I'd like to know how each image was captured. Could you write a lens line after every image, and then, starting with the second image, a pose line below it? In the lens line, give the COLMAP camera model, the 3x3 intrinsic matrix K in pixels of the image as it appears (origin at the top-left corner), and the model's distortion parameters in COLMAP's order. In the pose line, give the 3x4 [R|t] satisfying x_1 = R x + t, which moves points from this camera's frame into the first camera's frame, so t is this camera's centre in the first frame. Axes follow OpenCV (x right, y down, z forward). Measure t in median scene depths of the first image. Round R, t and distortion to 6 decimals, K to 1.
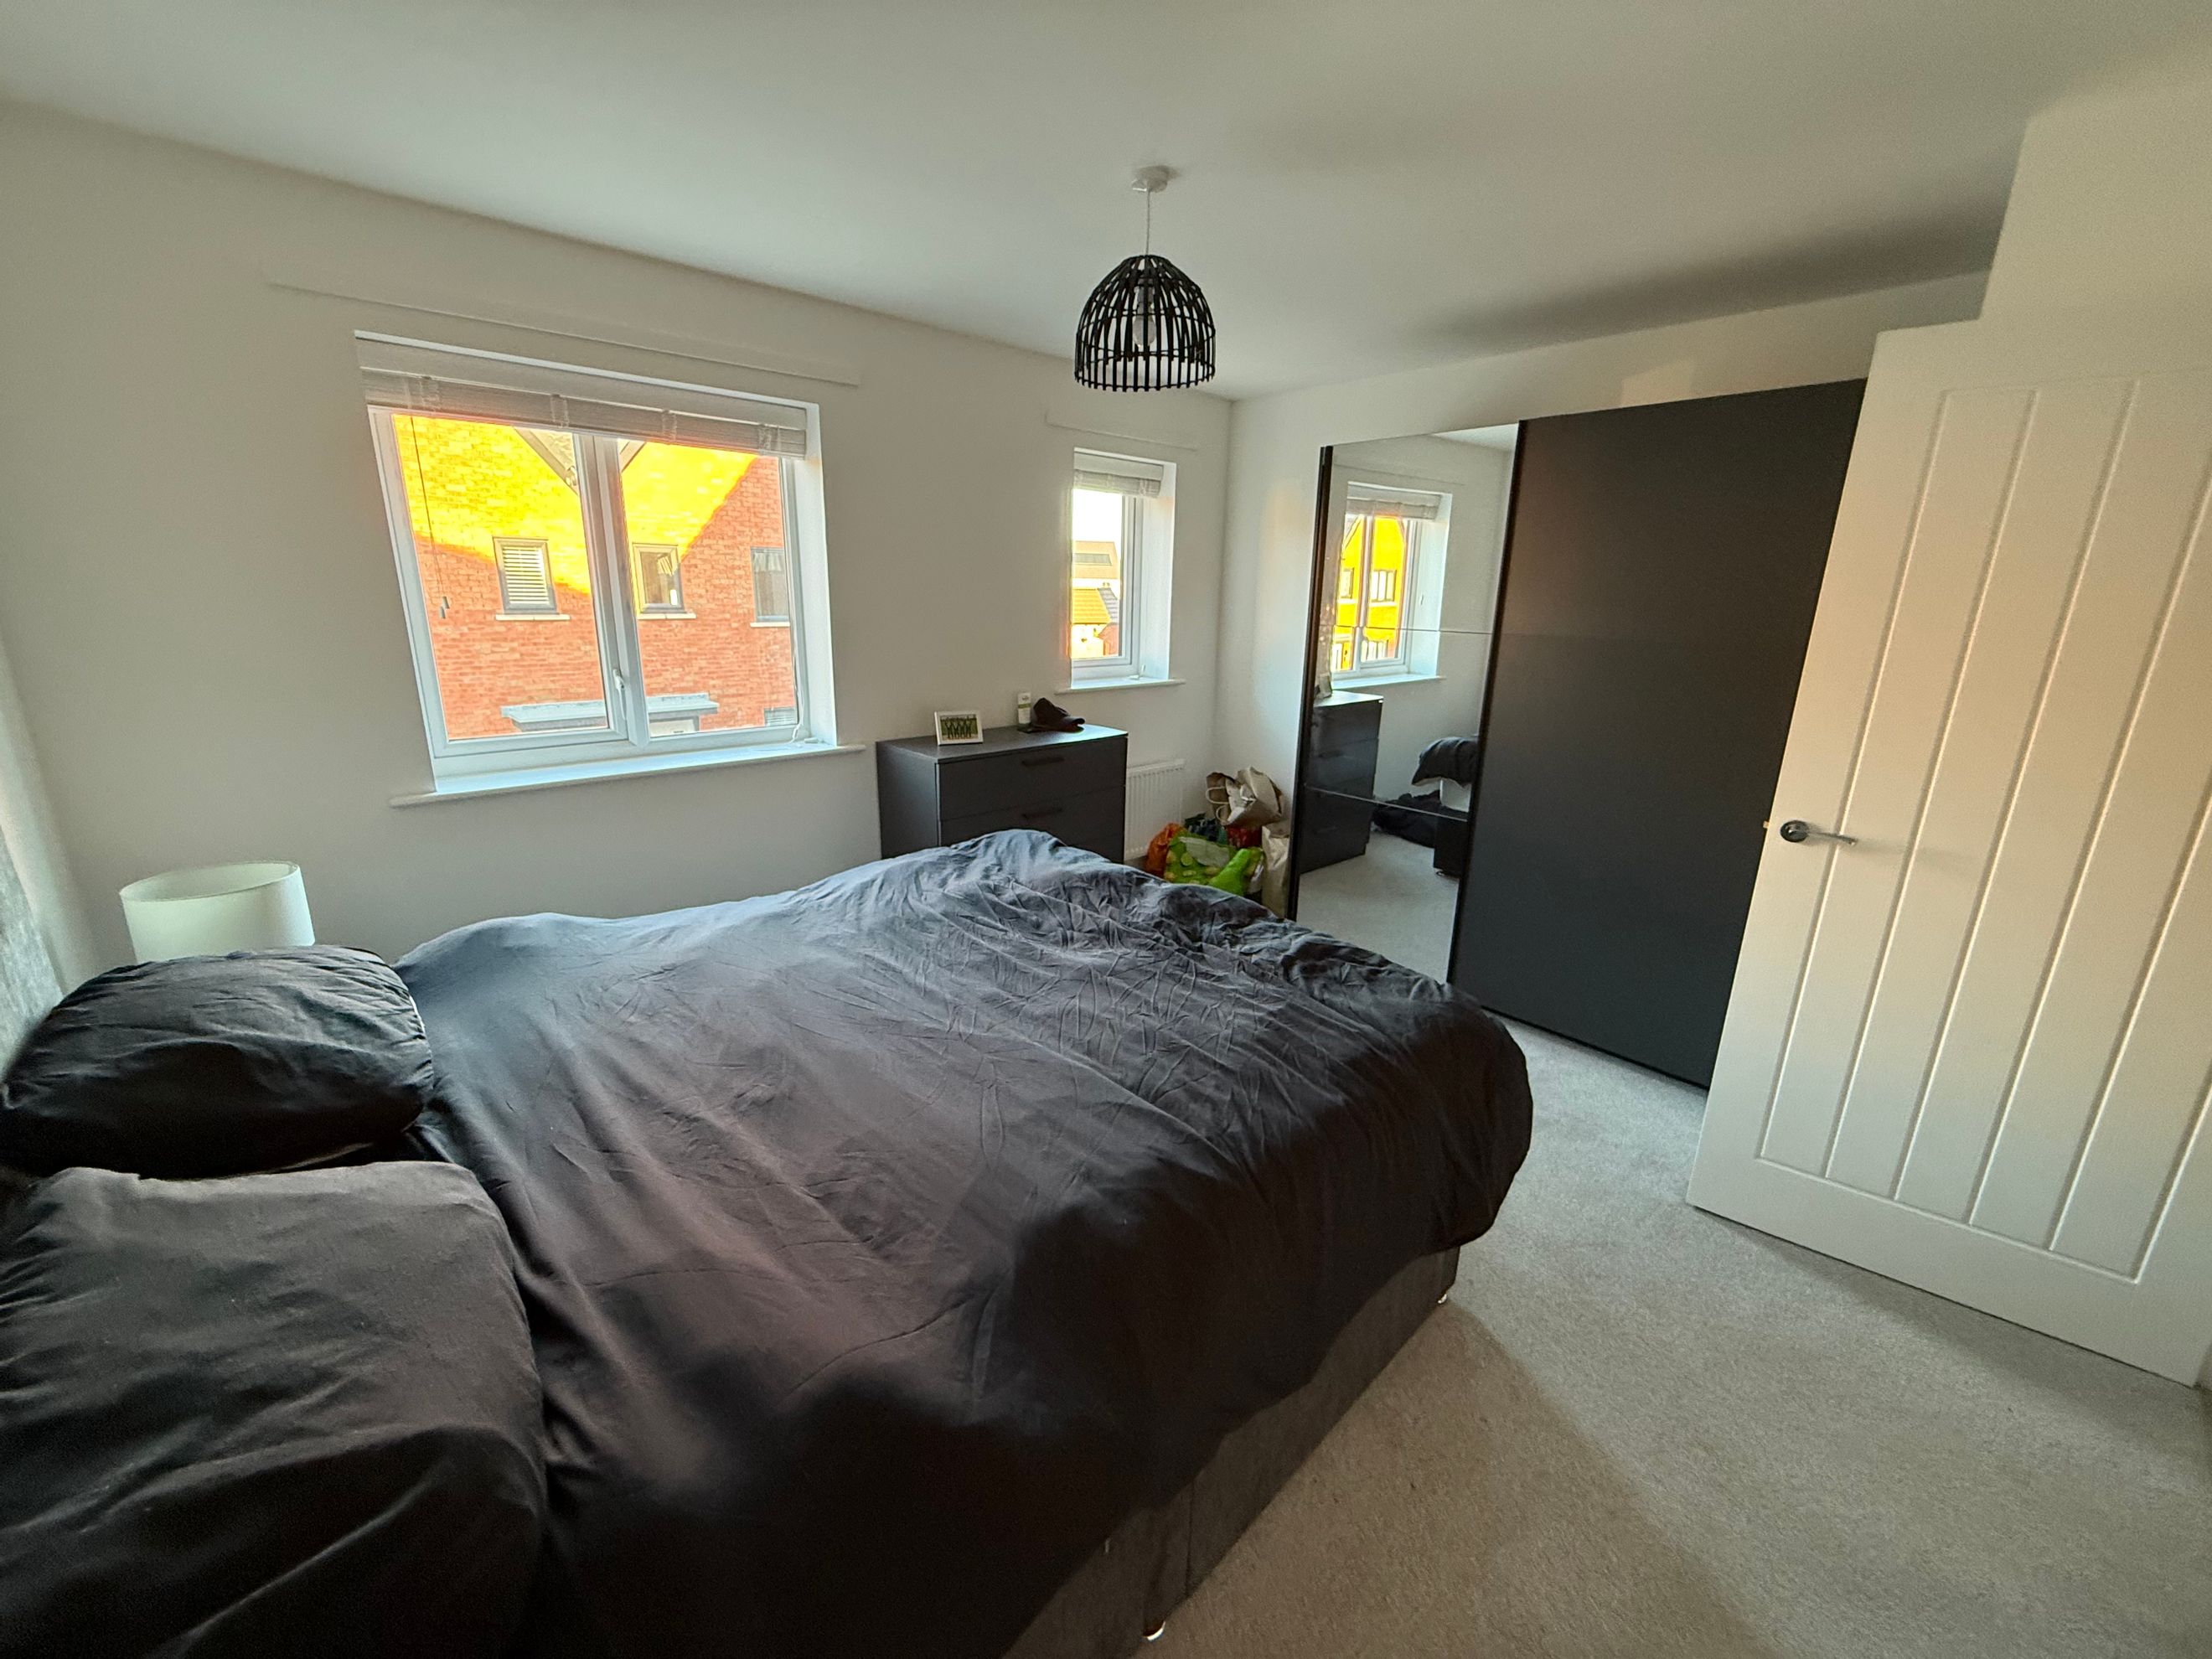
lens RADIAL K [[886.6, 0, 1105.0], [0, 886.6, 823.2], [0, 0, 1]] dist [0.000765, 0.000894]
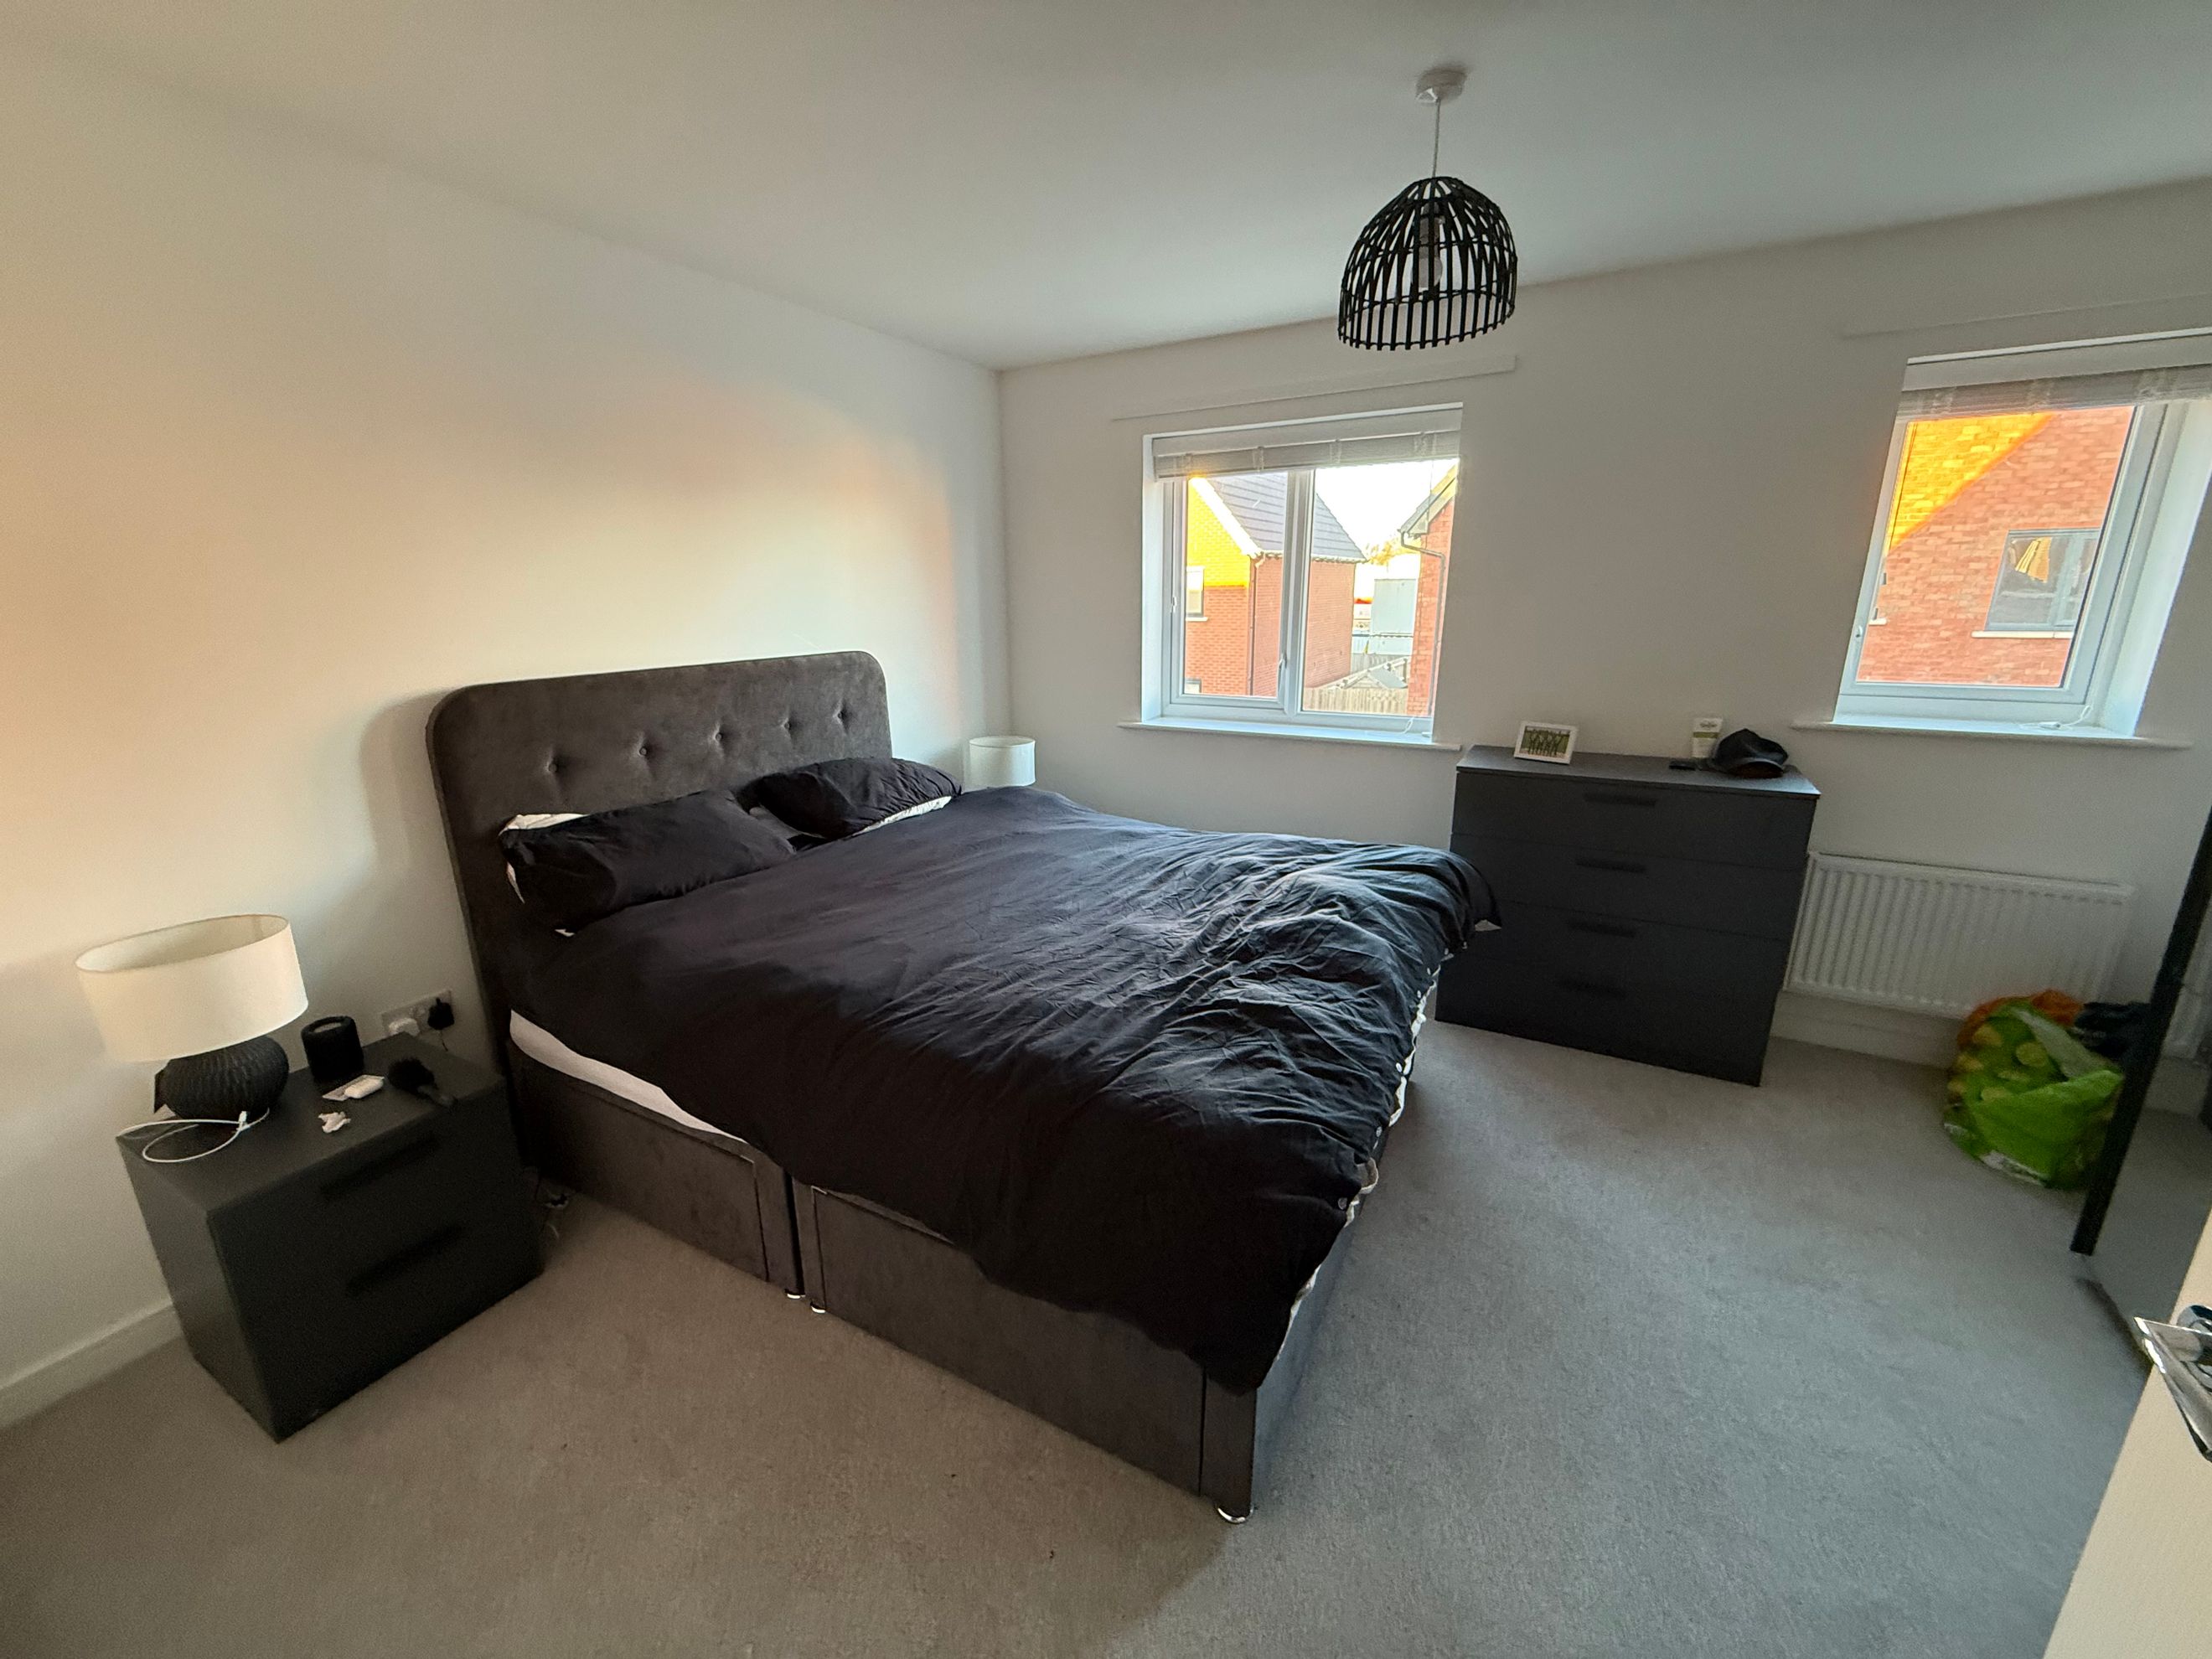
lens RADIAL K [[886.6, 0, 1104.1], [0, 886.6, 838.4], [0, 0, 1]] dist [0.000765, 0.000894]
pose [[0.289351, 0.236027, -0.927668, 0.603599], [-0.228368, 0.958161, 0.172555, -0.078135], [0.929583, 0.161921, 0.331146, 0.371633]]
